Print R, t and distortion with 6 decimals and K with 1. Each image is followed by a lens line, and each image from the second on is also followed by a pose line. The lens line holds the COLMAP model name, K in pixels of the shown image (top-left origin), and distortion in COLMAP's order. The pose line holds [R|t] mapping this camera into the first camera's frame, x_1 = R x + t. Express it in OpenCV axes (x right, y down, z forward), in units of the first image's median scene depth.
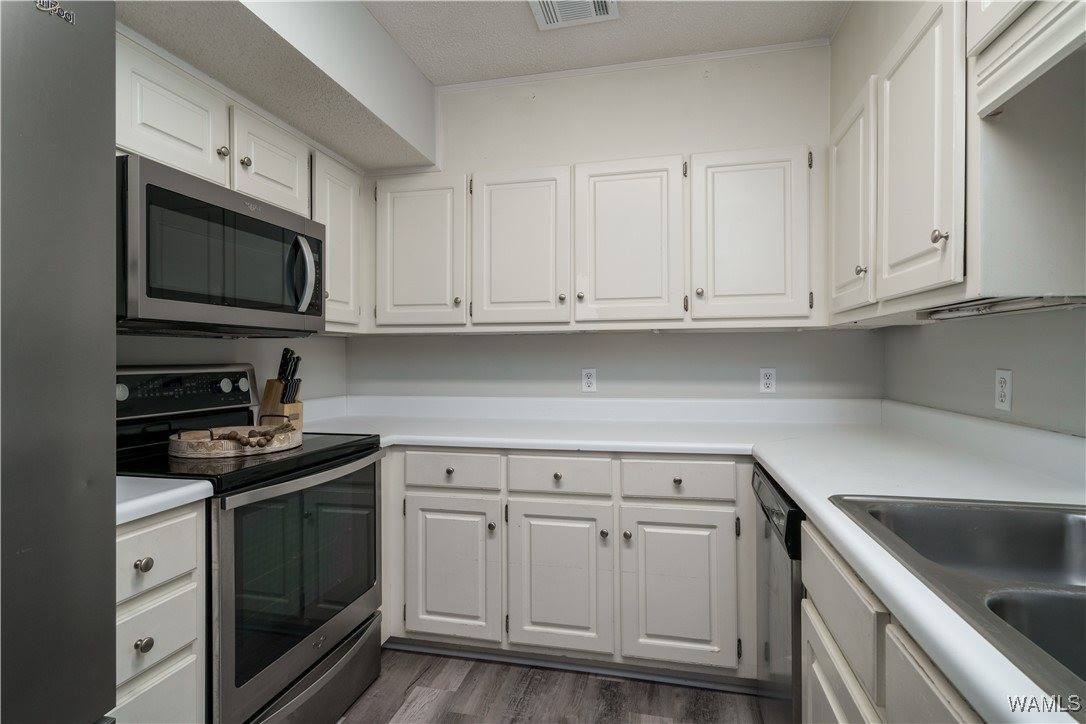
lens RADIAL K [[534.5, 0, 545.3], [0, 534.5, 358.6], [0, 0, 1]] dist [-0.000646, -0.000523]
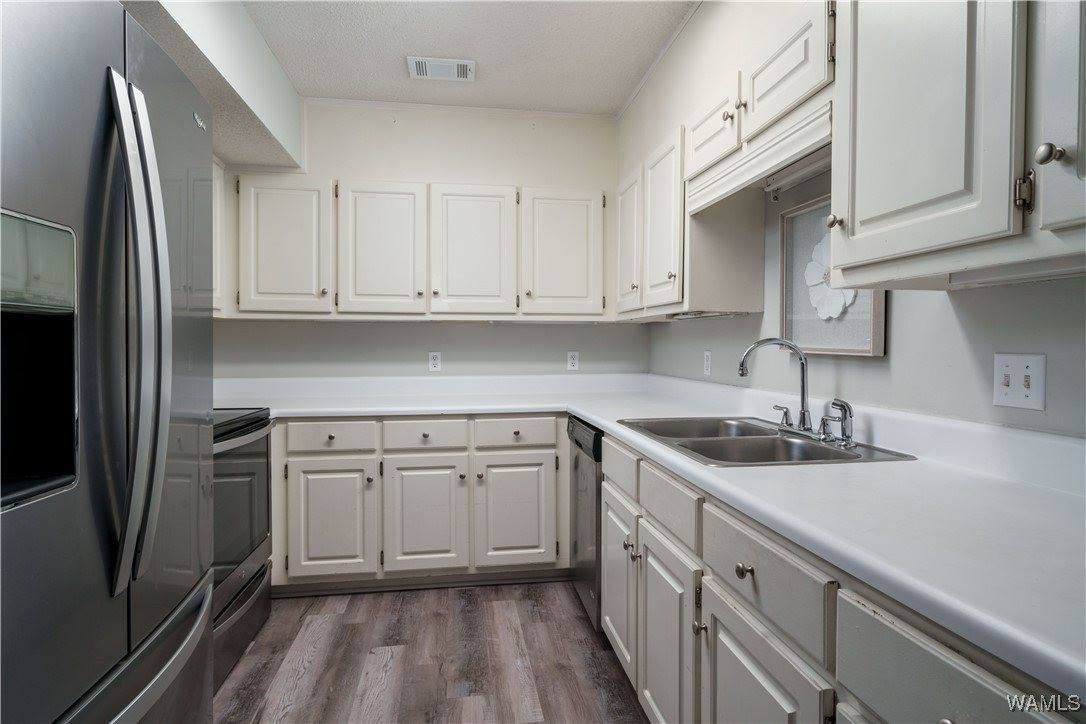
lens RADIAL K [[593.7, 0, 543.0], [0, 593.7, 362.0], [0, 0, 1]] dist [-0.000250, -0.000037]
pose [[0.930682, -0.005033, 0.365794, -0.226441], [-0.005257, 0.999618, 0.027129, 0.005279], [-0.365791, -0.027172, 0.930300, -0.402591]]
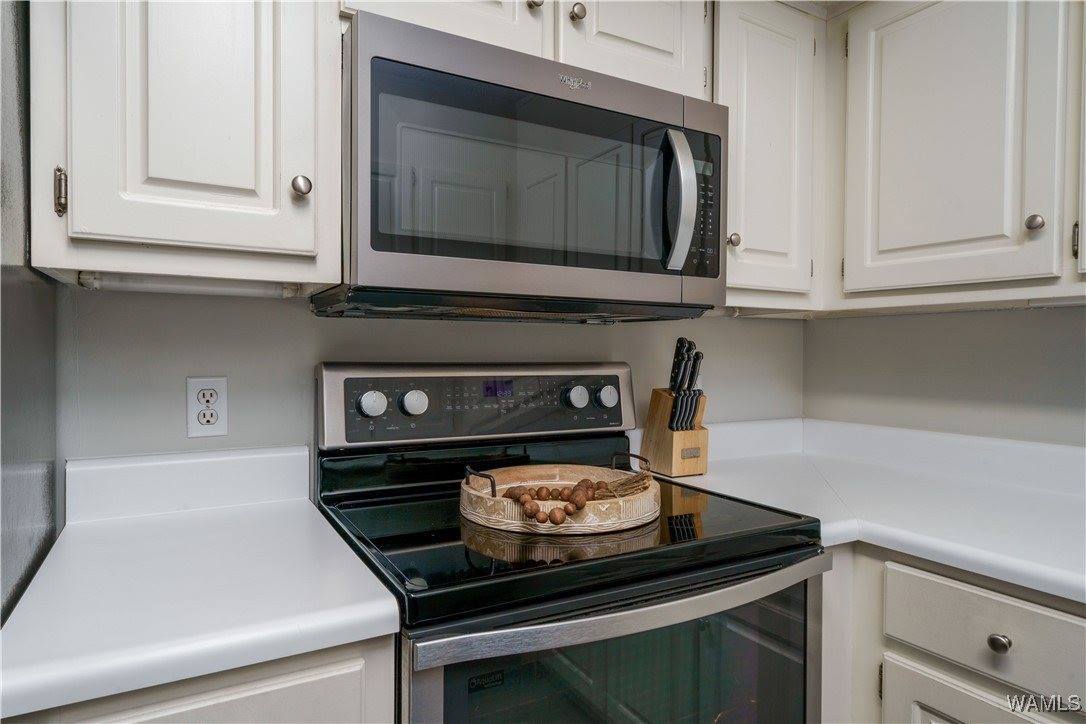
lens RADIAL K [[645.1, 0, 545.9], [0, 645.1, 357.8], [0, 0, 1]] dist [0.001182, 0.000507]
pose [[0.677775, 0.013576, -0.735144, -0.057073], [-0.009457, 0.999908, 0.009746, -0.003225], [0.735208, 0.000347, 0.677841, 0.429288]]
